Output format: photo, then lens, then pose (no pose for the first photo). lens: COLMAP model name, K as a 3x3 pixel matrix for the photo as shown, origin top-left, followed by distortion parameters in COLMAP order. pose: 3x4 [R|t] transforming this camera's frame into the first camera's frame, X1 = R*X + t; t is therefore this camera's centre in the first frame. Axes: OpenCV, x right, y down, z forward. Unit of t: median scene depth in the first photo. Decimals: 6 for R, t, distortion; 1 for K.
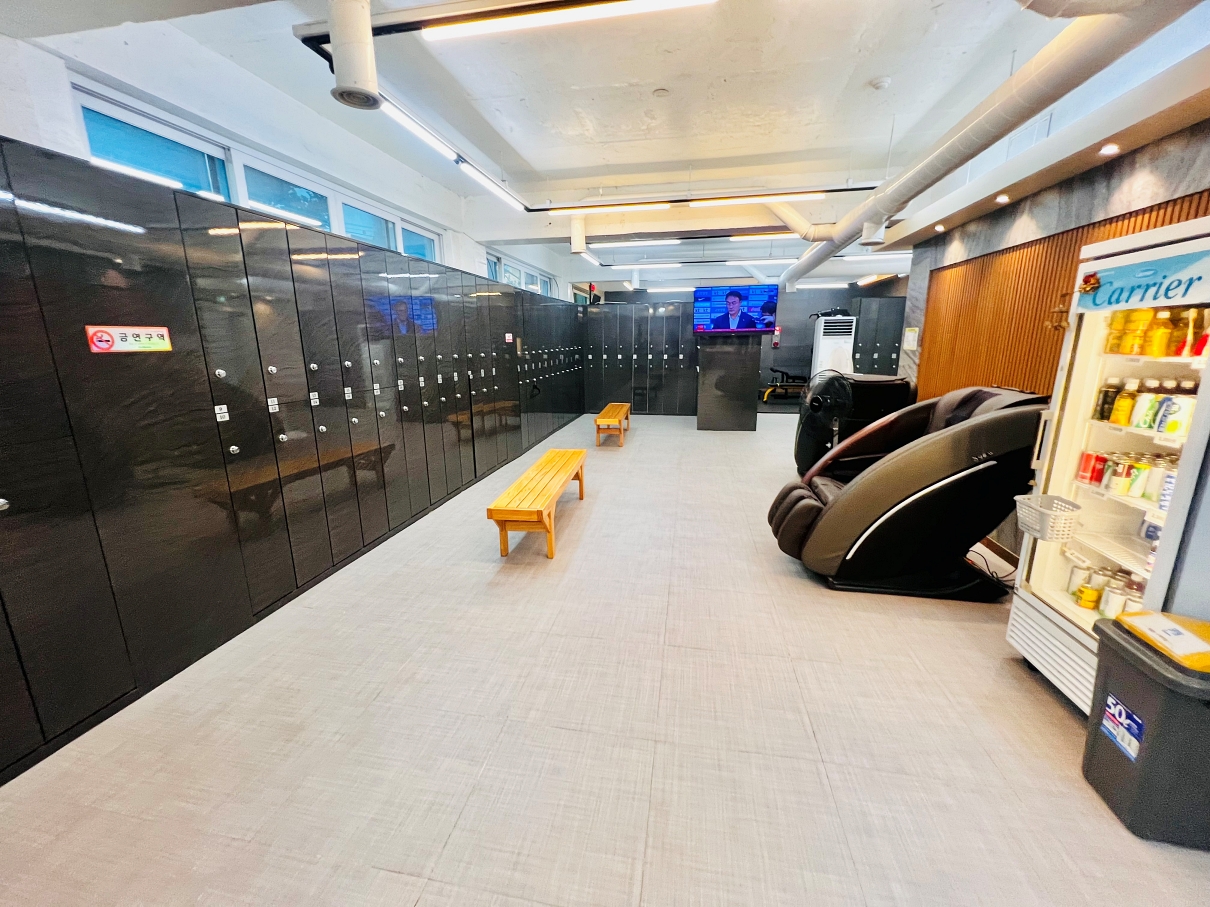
lens RADIAL K [[474.0, 0, 605.0], [0, 474.0, 453.5], [0, 0, 1]] dist [-0.000991, 0.000121]
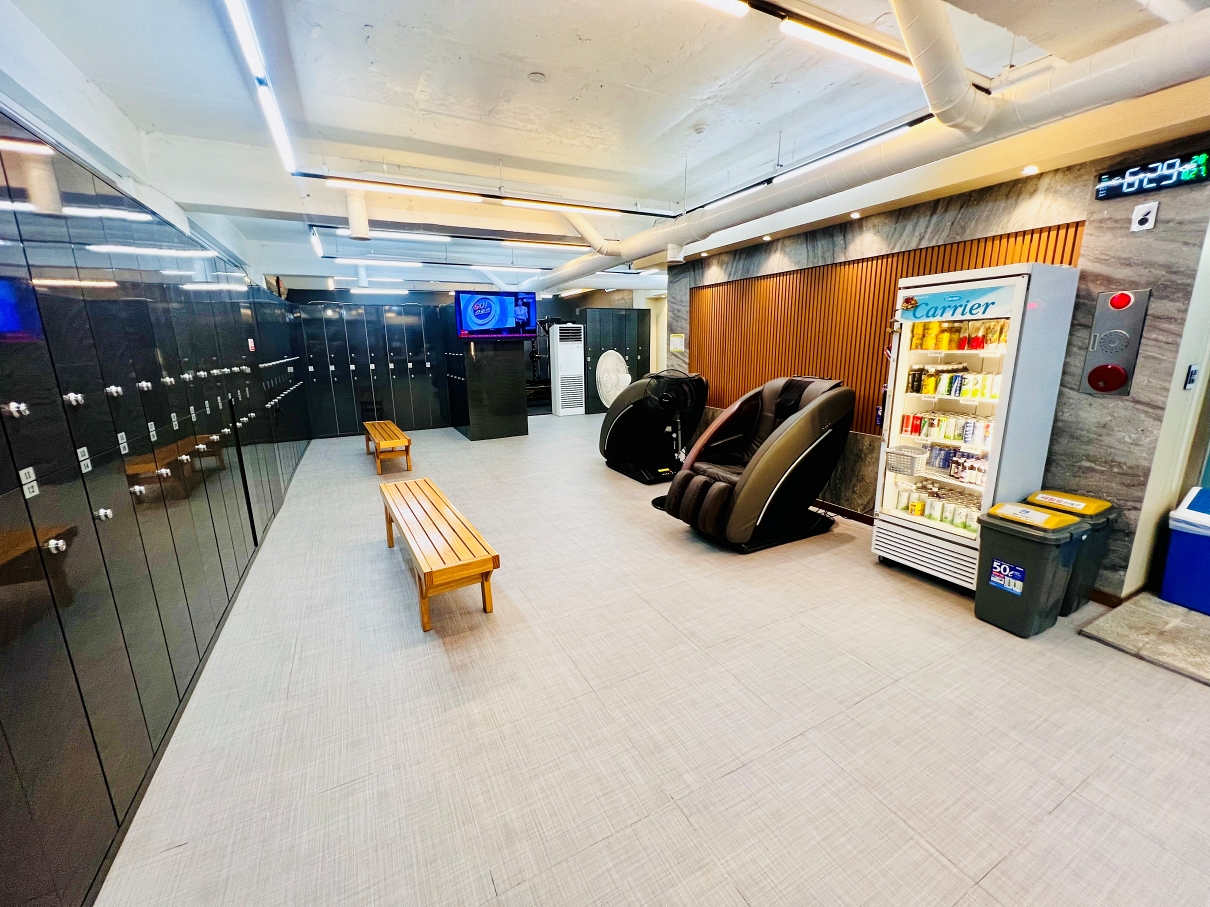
lens RADIAL K [[474.0, 0, 605.0], [0, 474.0, 453.5], [0, 0, 1]] dist [-0.000991, 0.000121]
pose [[0.795447, -0.142226, 0.589098, -0.514802], [0.150559, 0.987973, 0.035231, -0.060805], [-0.587024, 0.060670, 0.807293, 0.270089]]
